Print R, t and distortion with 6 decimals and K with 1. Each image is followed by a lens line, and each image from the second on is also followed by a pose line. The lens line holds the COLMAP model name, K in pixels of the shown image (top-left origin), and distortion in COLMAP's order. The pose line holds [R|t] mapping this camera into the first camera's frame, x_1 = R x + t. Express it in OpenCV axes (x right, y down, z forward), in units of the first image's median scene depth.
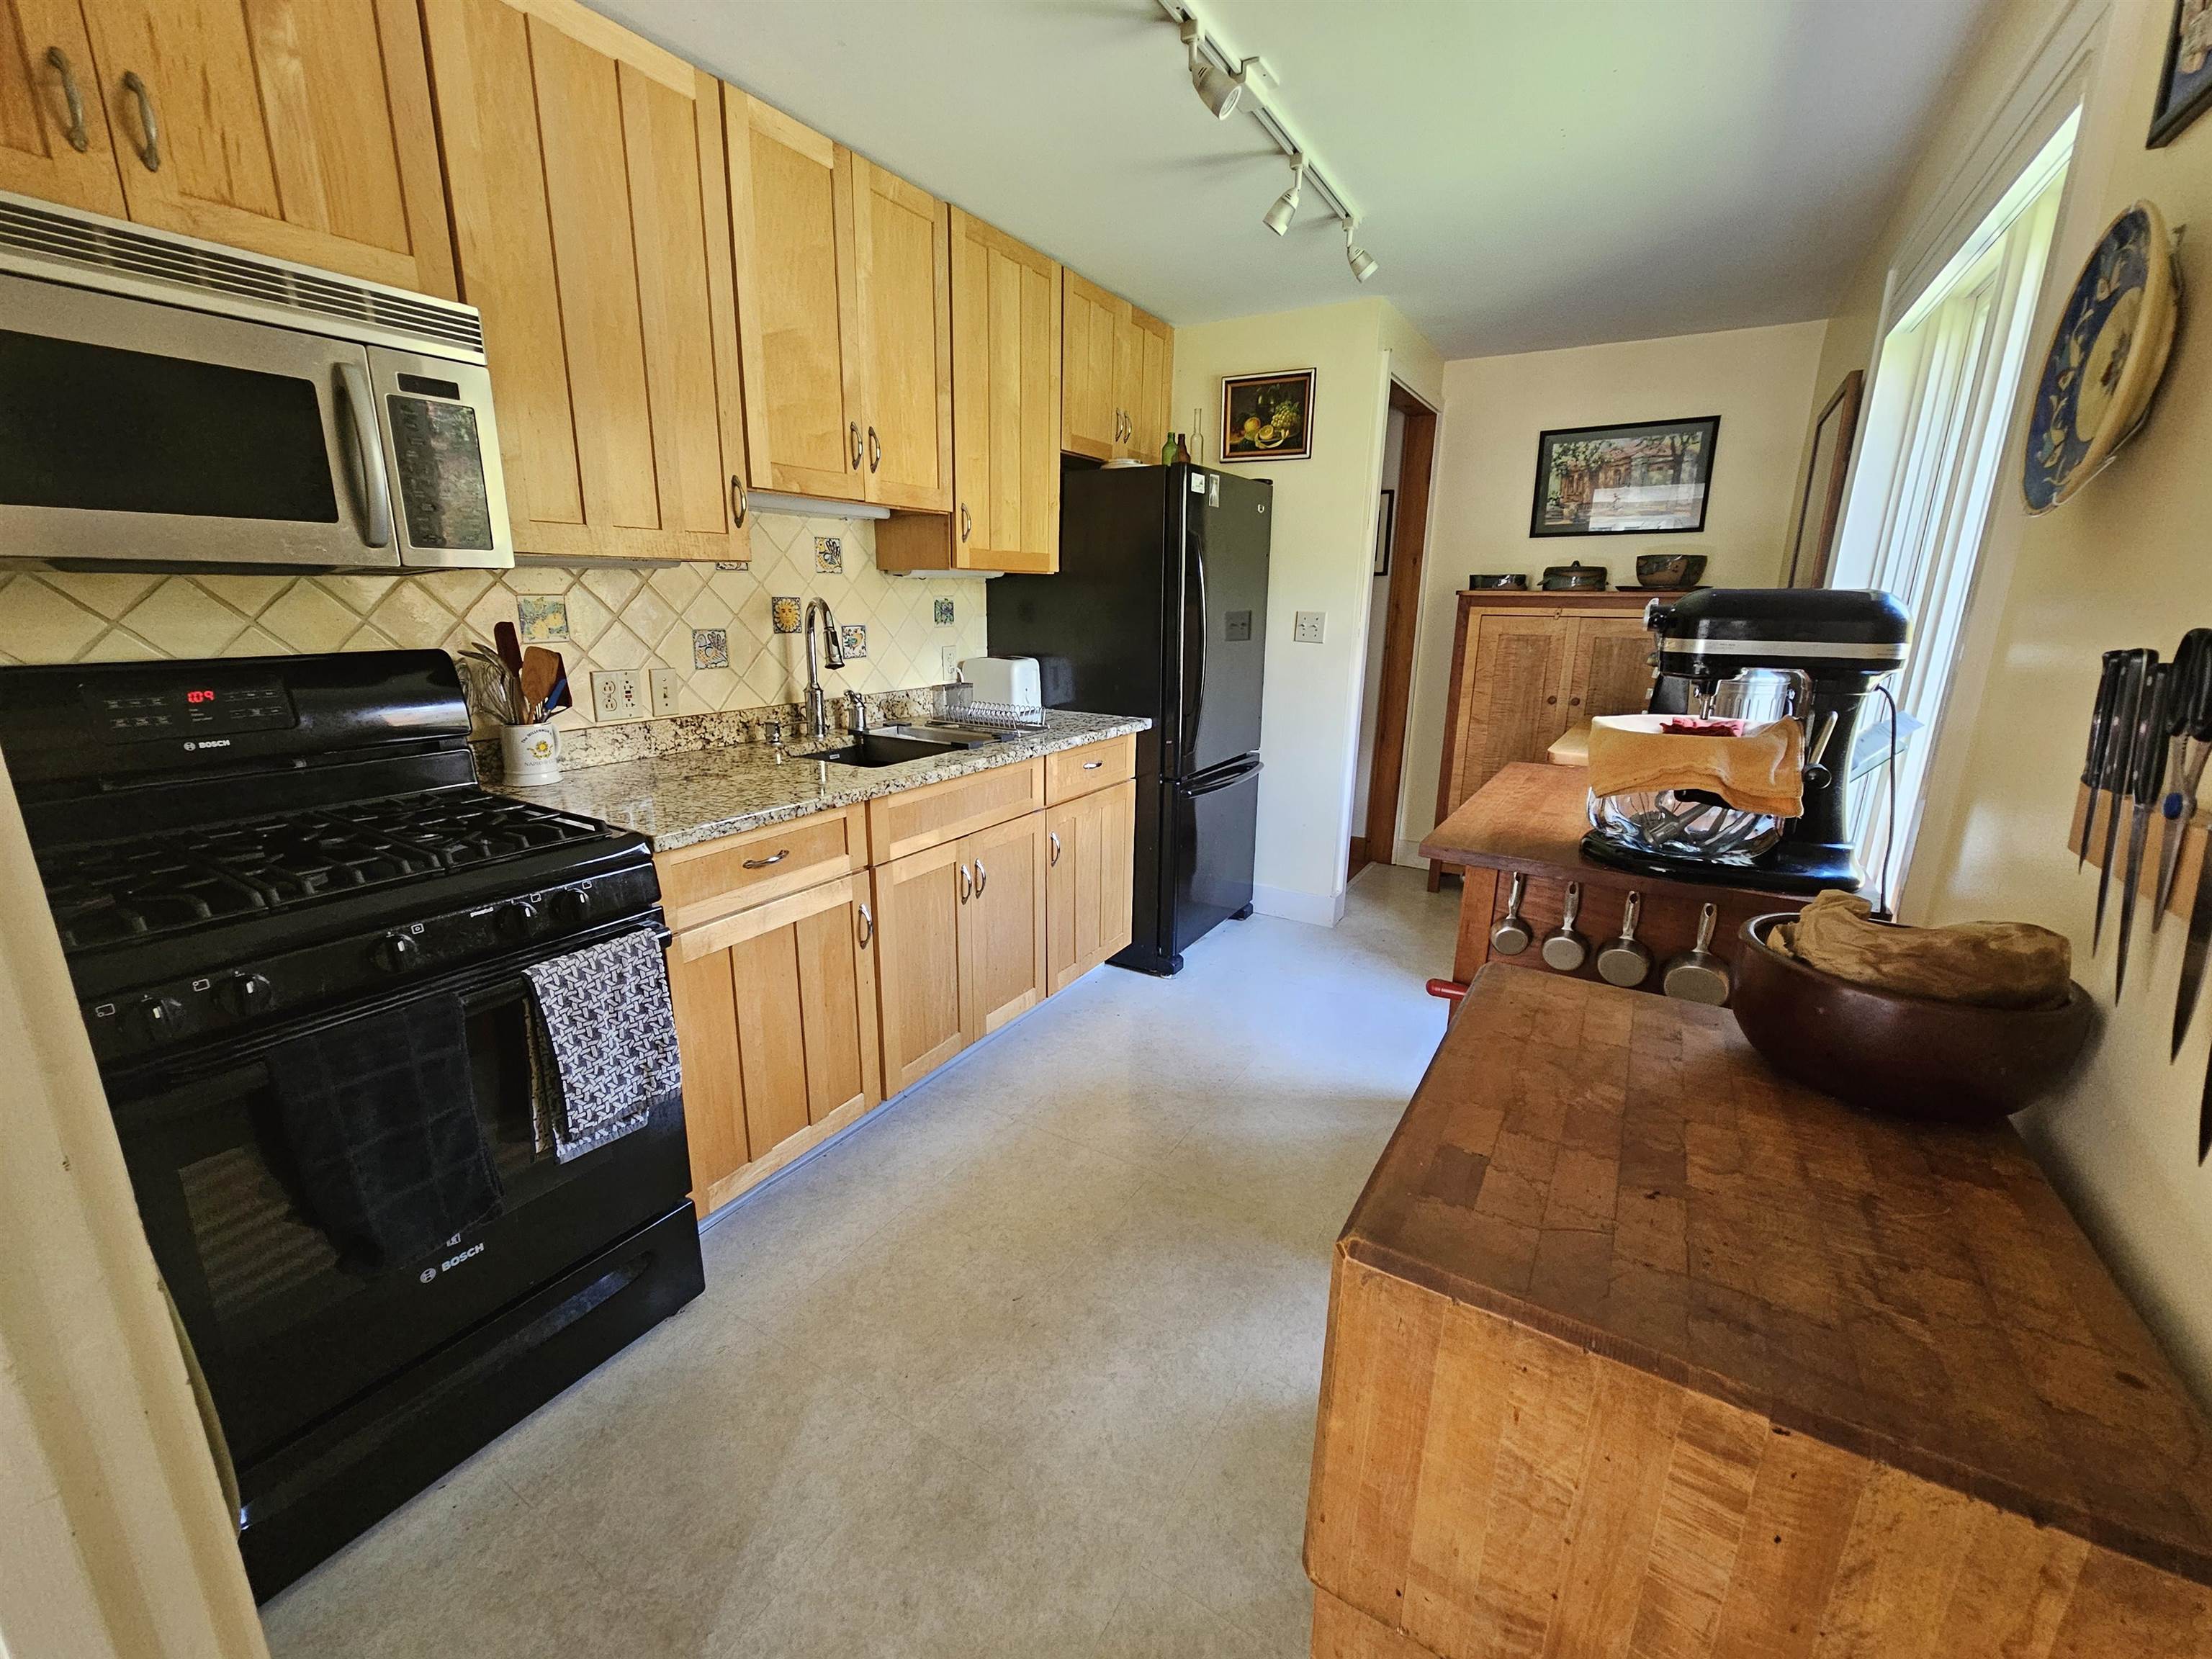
lens RADIAL K [[891.3, 0, 1103.9], [0, 891.3, 828.5], [0, 0, 1]] dist [-0.000812, -0.000698]
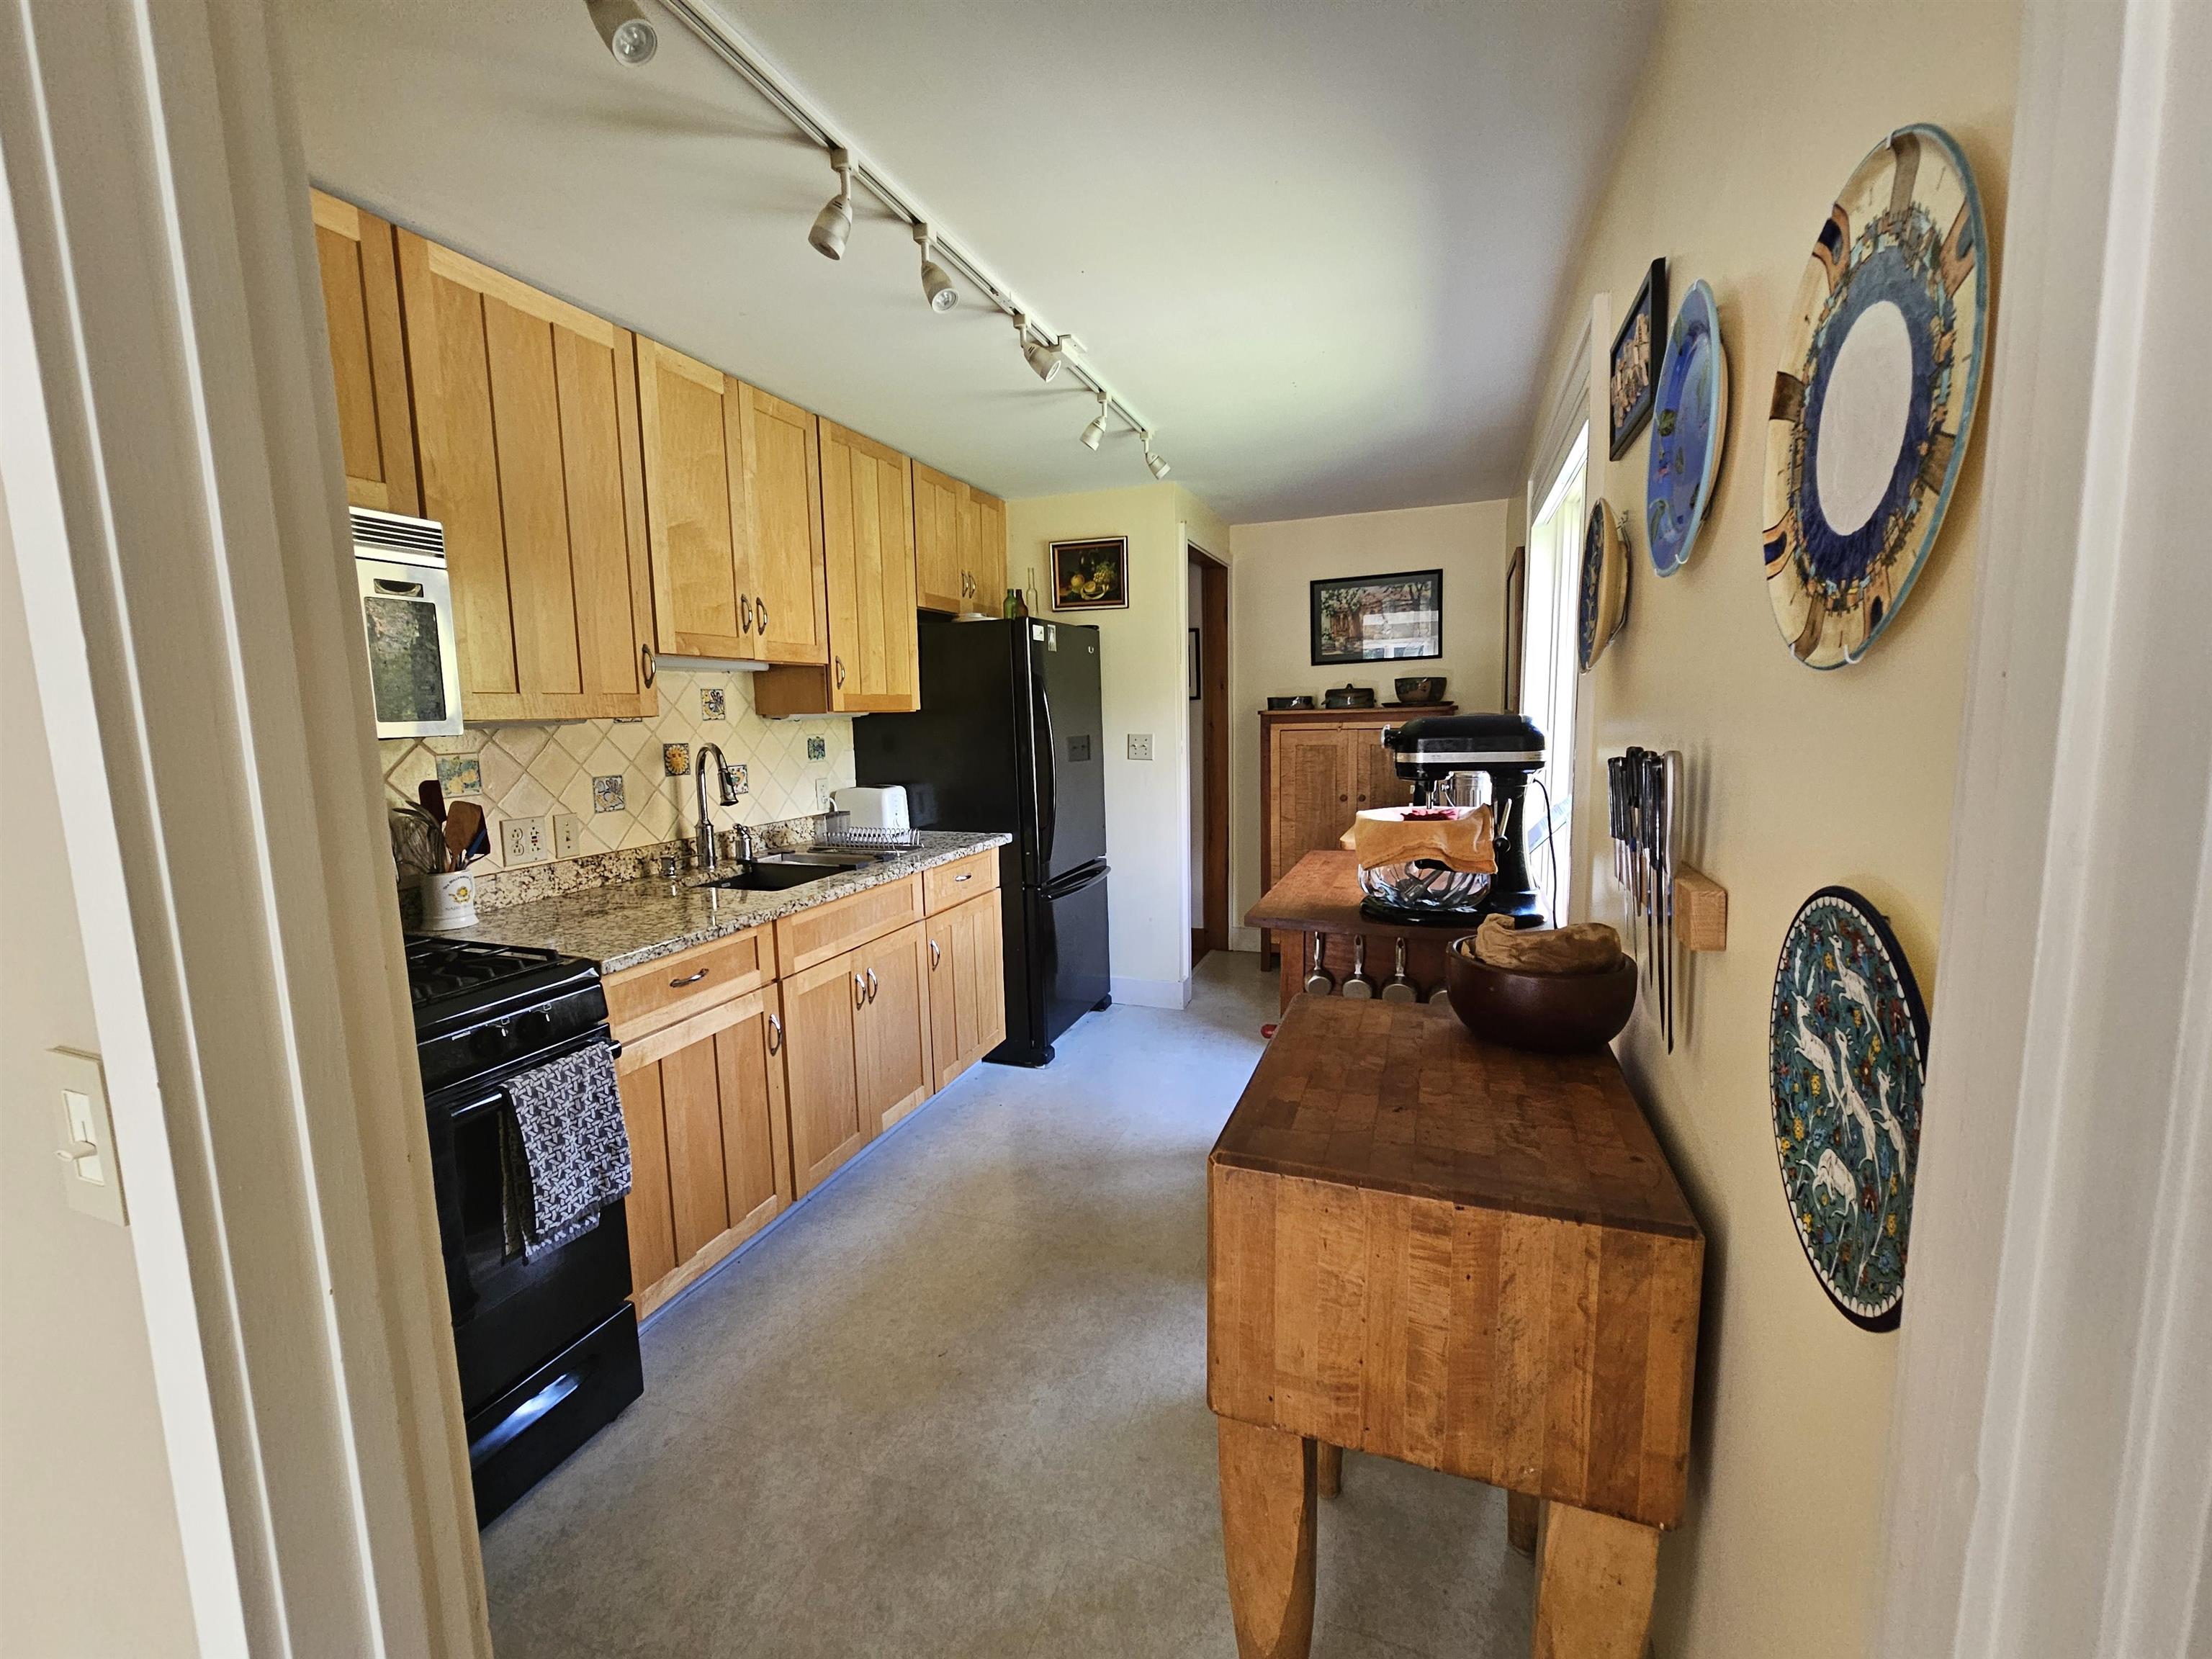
lens RADIAL K [[891.3, 0, 1103.9], [0, 891.3, 828.5], [0, 0, 1]] dist [-0.000812, -0.000698]
pose [[0.981557, -0.058587, 0.181971, -0.060250], [0.081238, 0.989490, -0.119627, 0.024912], [-0.173049, 0.132203, 0.976000, -0.202182]]
